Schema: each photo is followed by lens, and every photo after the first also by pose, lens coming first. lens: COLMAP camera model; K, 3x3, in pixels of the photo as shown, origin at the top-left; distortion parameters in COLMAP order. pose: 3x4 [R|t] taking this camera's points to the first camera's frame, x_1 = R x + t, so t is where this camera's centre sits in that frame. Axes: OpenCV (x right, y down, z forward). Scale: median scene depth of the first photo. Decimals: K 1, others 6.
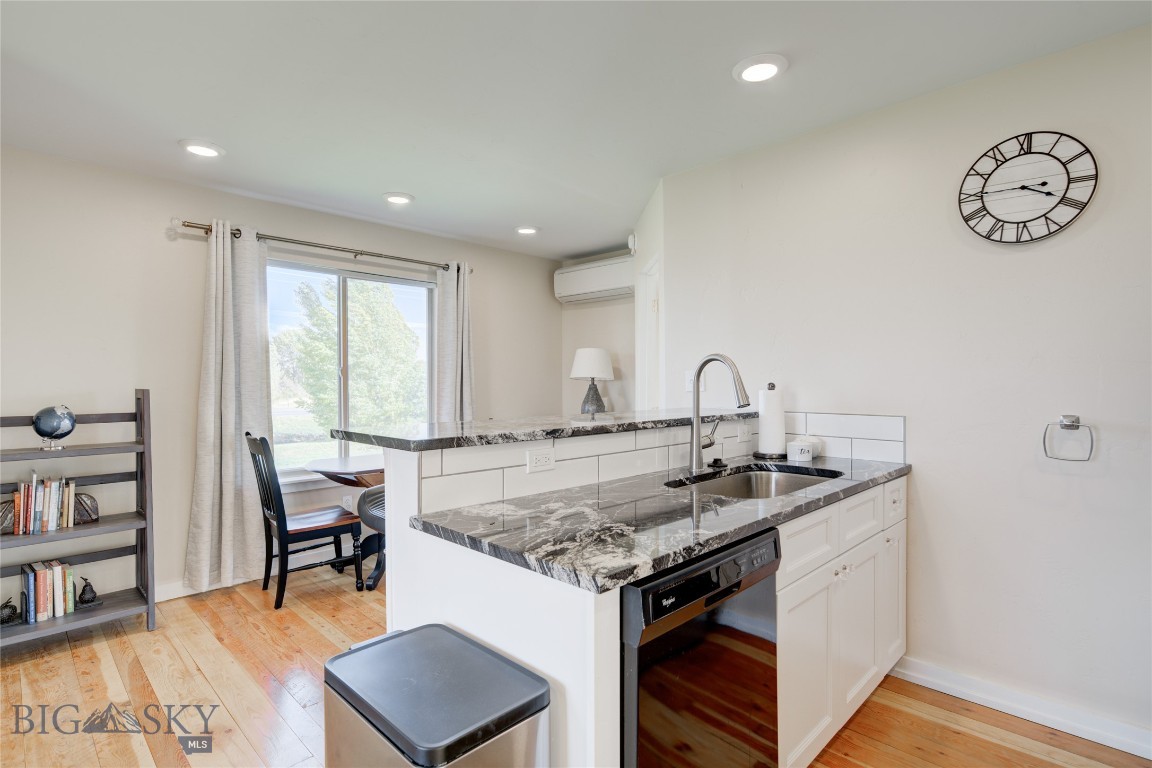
lens RADIAL K [[559.3, 0, 576.0], [0, 559.3, 384.0], [0, 0, 1]] dist [0.001103, 0.000684]
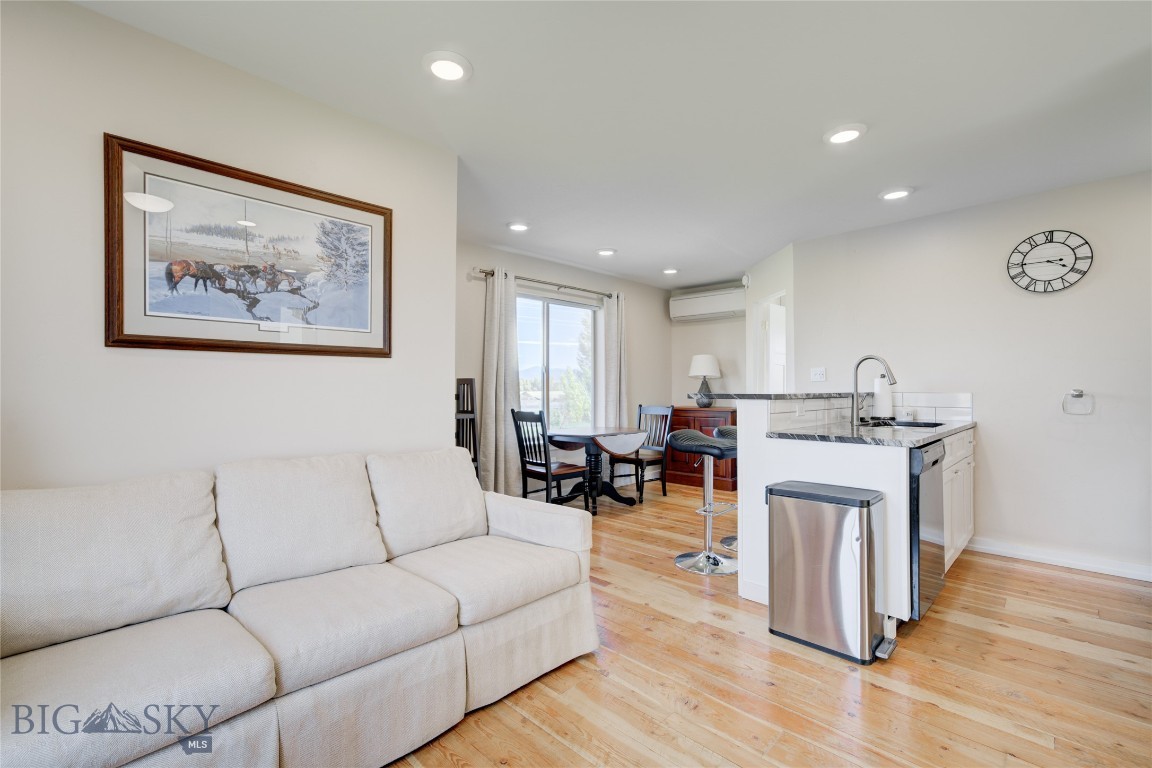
lens RADIAL K [[506.7, 0, 576.0], [0, 506.7, 384.0], [0, 0, 1]] dist [-0.000571, 0.008393]
pose [[0.999775, 0.005174, 0.020592, -0.688744], [-0.004891, 0.999893, -0.013812, 0.063002], [-0.020661, 0.013709, 0.999693, -0.546921]]
